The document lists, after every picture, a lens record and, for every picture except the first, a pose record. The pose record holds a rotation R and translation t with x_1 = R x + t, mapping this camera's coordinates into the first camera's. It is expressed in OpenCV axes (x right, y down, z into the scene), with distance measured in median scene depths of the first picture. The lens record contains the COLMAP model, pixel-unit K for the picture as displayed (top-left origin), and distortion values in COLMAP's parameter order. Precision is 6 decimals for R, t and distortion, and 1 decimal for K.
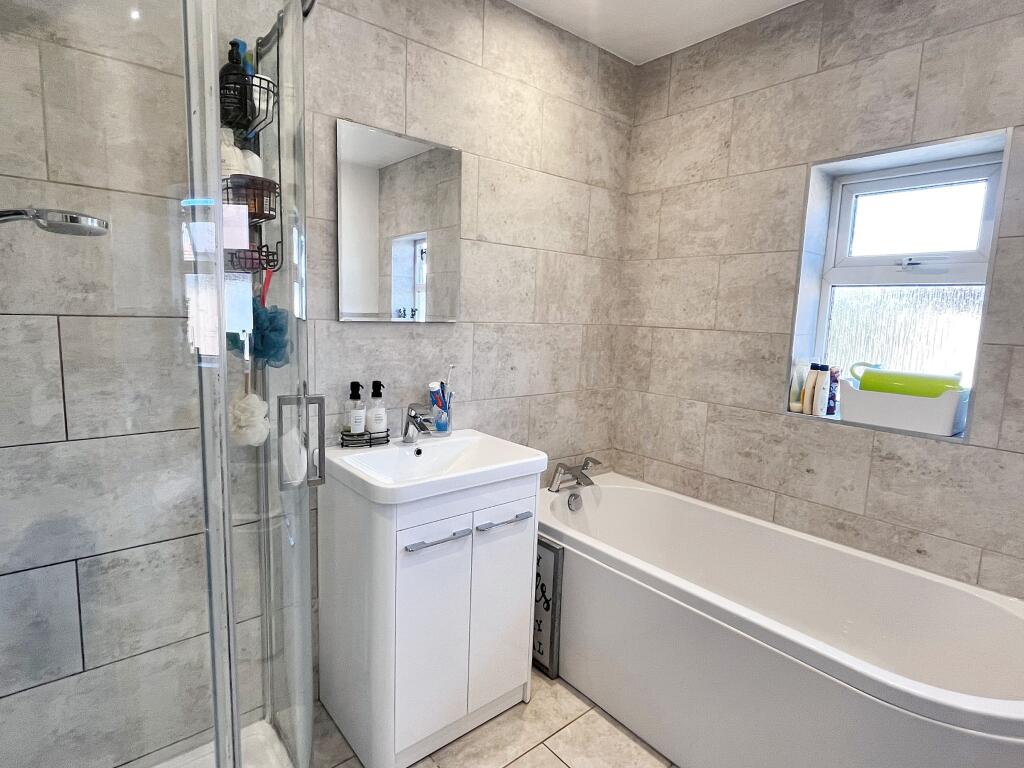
lens RADIAL K [[537.5, 0, 508.0], [0, 537.5, 381.2], [0, 0, 1]] dist [-0.001982, -0.001535]
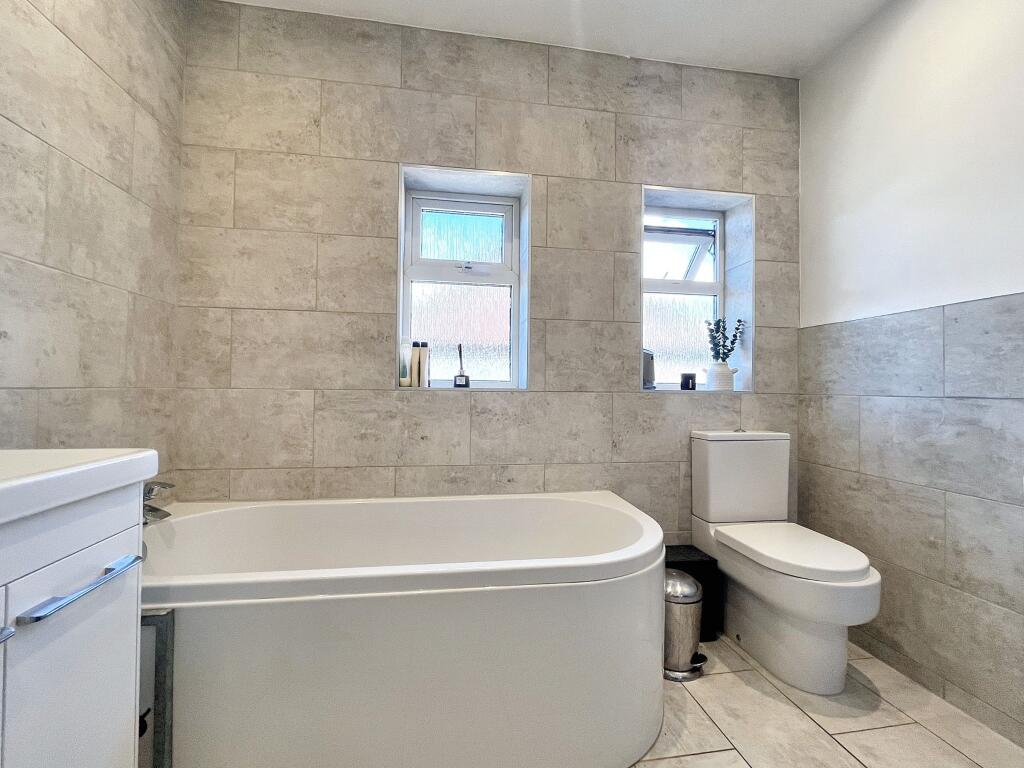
lens RADIAL K [[447.1, 0, 511.6], [0, 447.1, 380.2], [0, 0, 1]] dist [-0.002993, 0.000082]
pose [[0.511277, -0.015030, 0.859285, -0.118036], [0.115937, 0.991914, -0.051634, 0.108348], [-0.851560, 0.126022, 0.508885, 0.337640]]
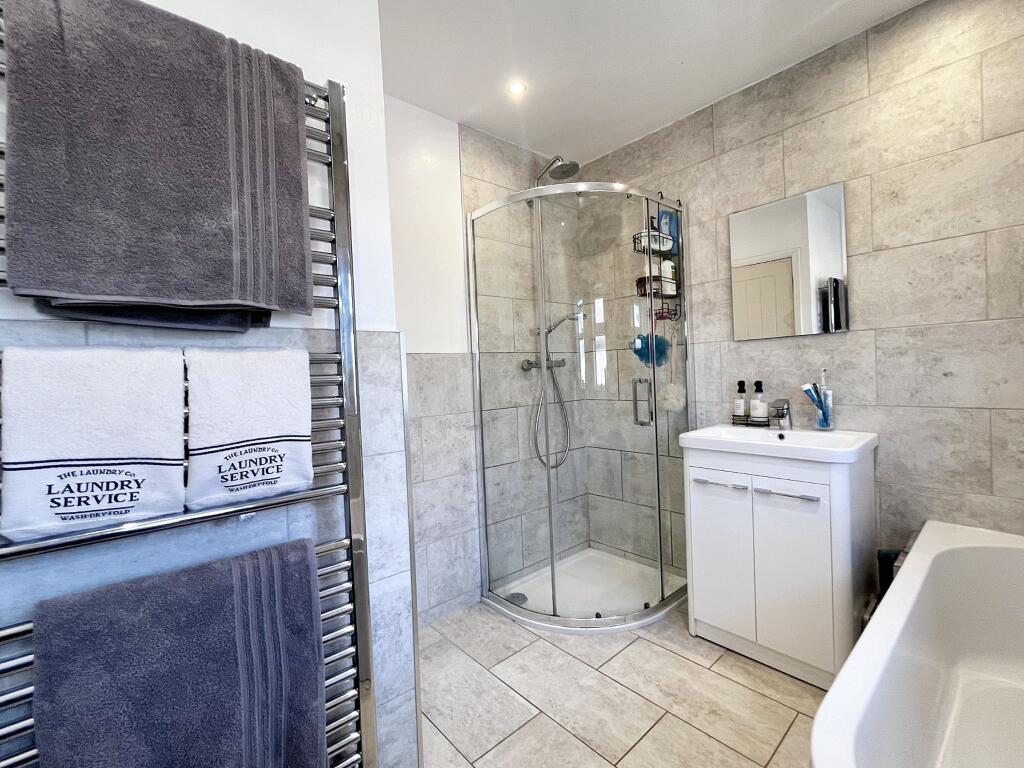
lens RADIAL K [[447.1, 0, 510.6], [0, 447.1, 382.9], [0, 0, 1]] dist [-0.002993, 0.000082]
pose [[0.022523, -0.016059, -0.999617, 0.743454], [-0.088251, 0.995936, -0.017989, 0.068126], [0.995844, 0.088622, 0.021014, 0.275640]]
